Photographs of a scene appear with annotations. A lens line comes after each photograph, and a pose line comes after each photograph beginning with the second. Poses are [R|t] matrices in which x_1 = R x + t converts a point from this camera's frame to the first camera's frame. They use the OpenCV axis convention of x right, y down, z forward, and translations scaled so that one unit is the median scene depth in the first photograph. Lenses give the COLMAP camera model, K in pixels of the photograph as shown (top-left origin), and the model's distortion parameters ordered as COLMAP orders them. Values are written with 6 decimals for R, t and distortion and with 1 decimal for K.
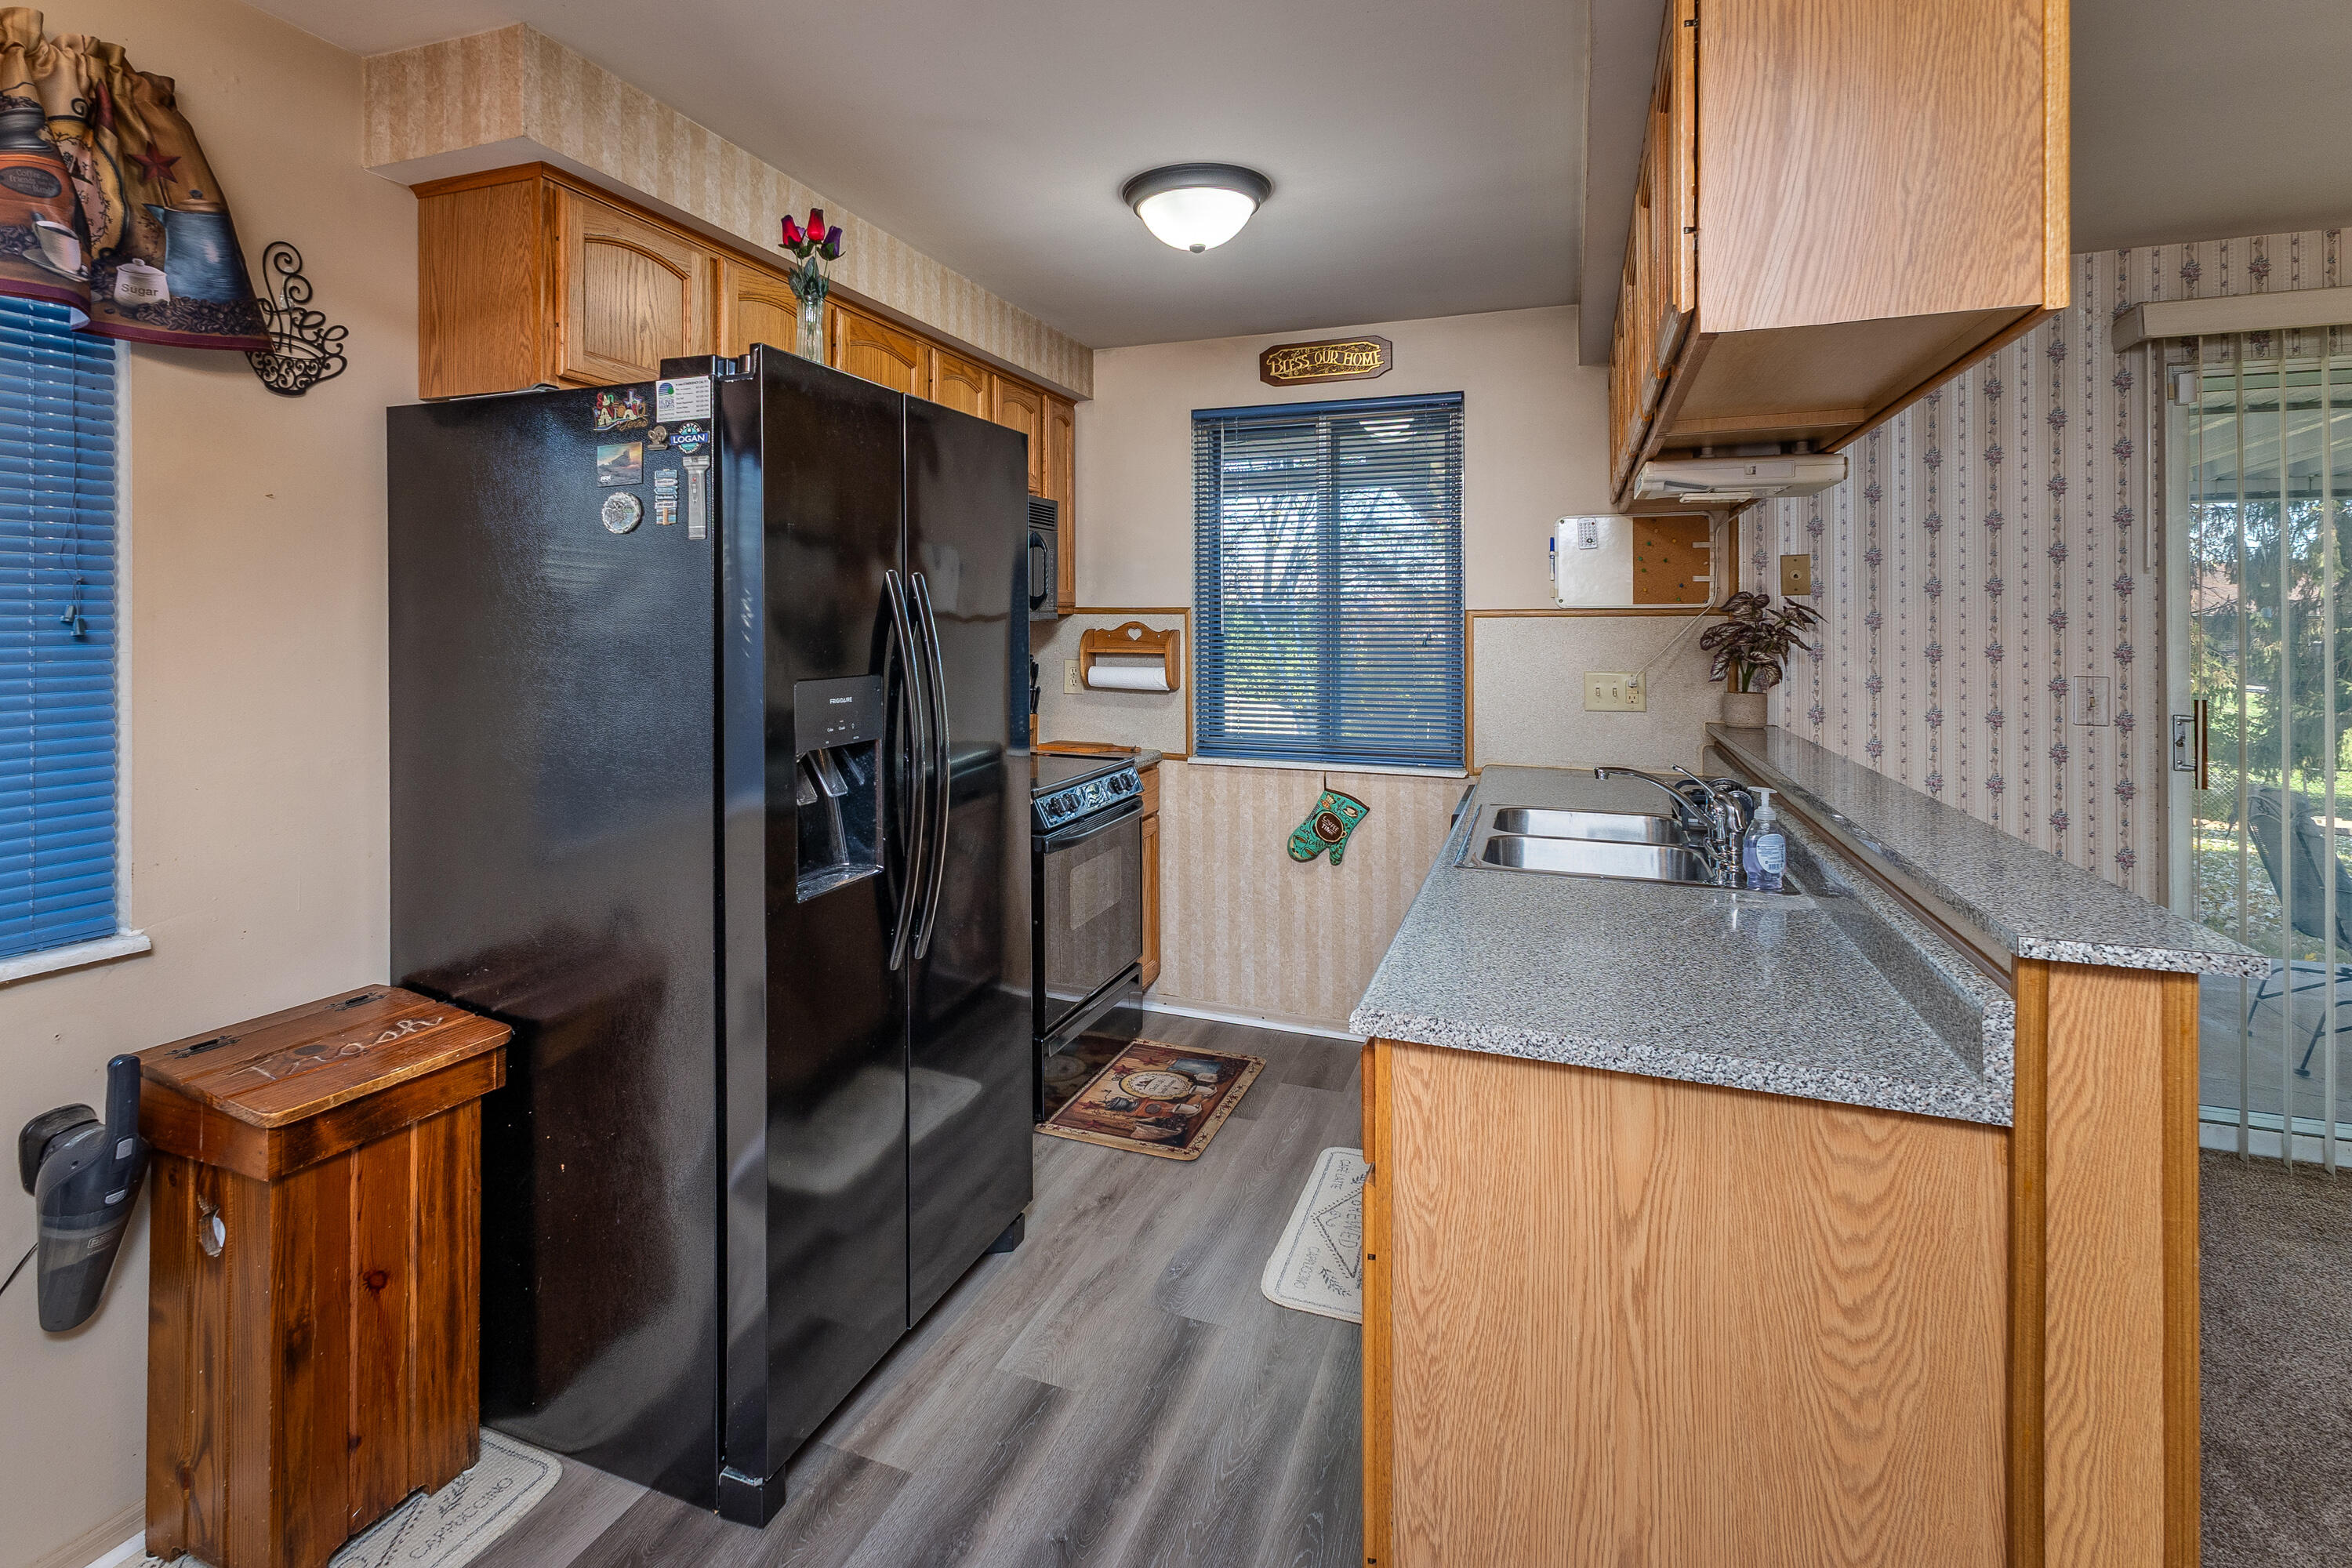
lens RADIAL K [[1189.4, 0, 1066.0], [0, 1189.4, 637.9], [0, 0, 1]] dist [0.013005, 0.003376]
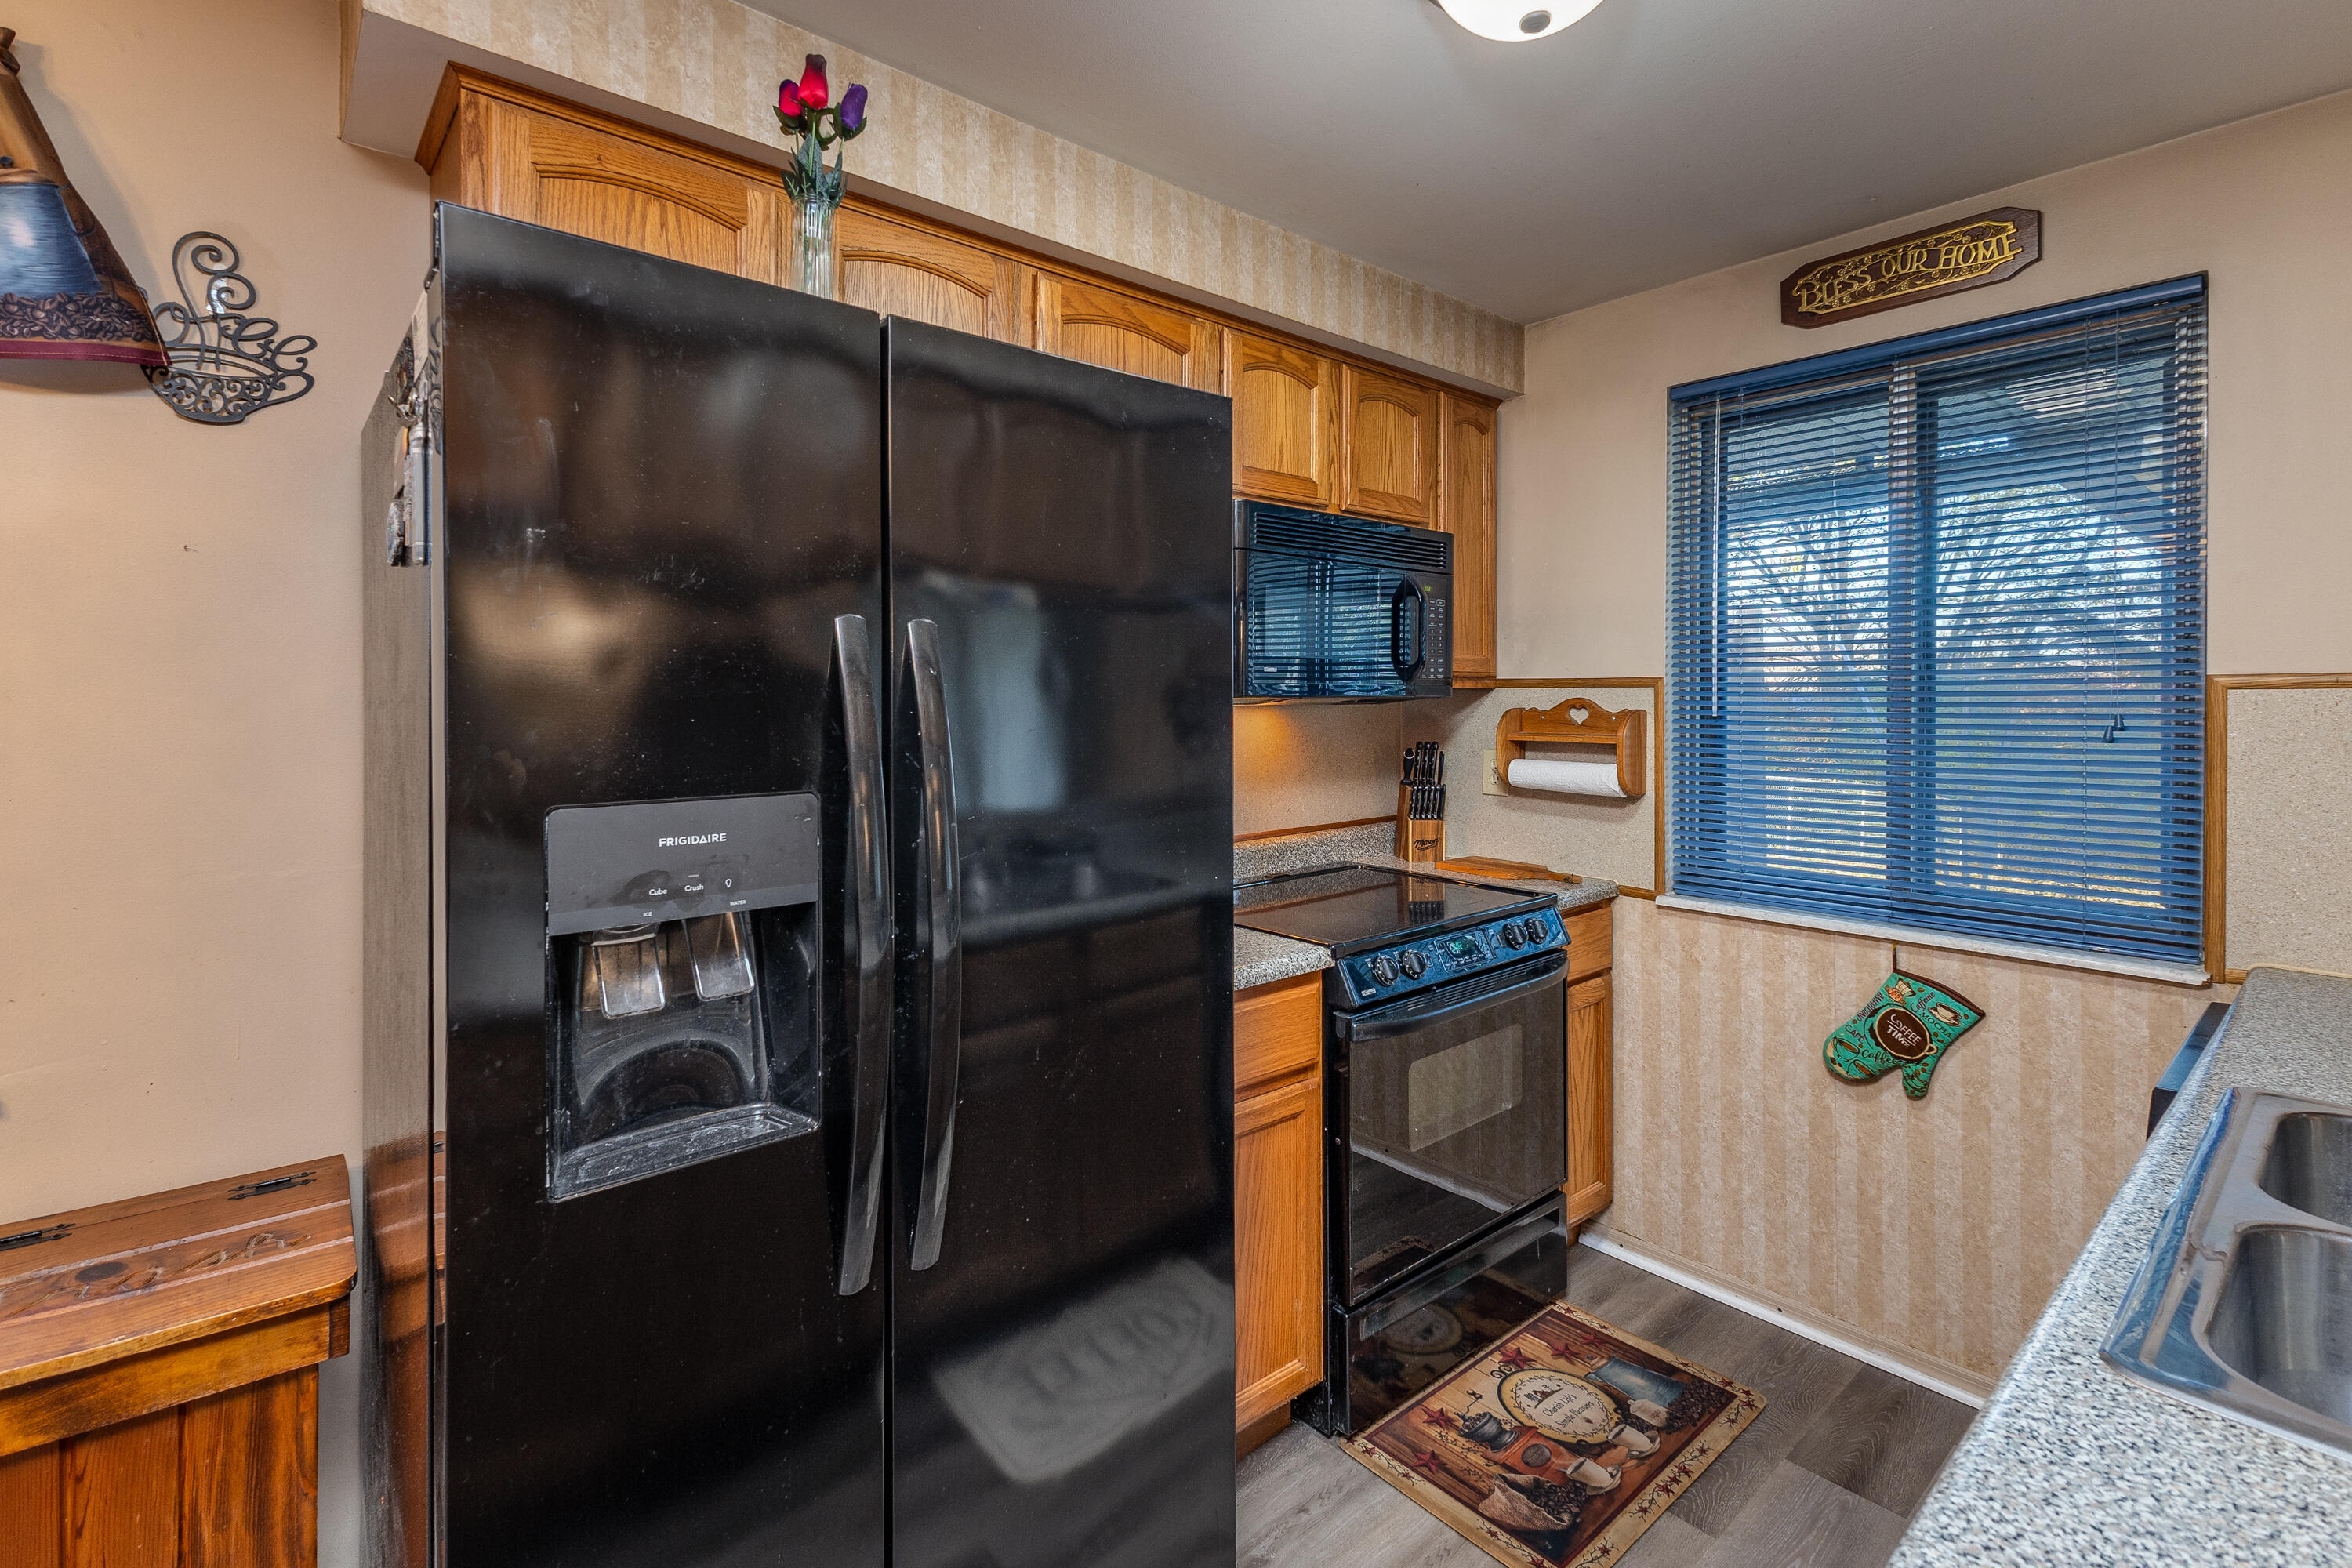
lens RADIAL K [[1099.9, 0, 1097.7], [0, 1099.9, 717.5], [0, 0, 1]] dist [0.008443, -0.001086]
pose [[0.888911, 0.007073, -0.458026, 0.120437], [-0.004316, 0.999966, 0.007065, -0.006264], [0.458060, -0.004303, 0.888911, 0.328340]]
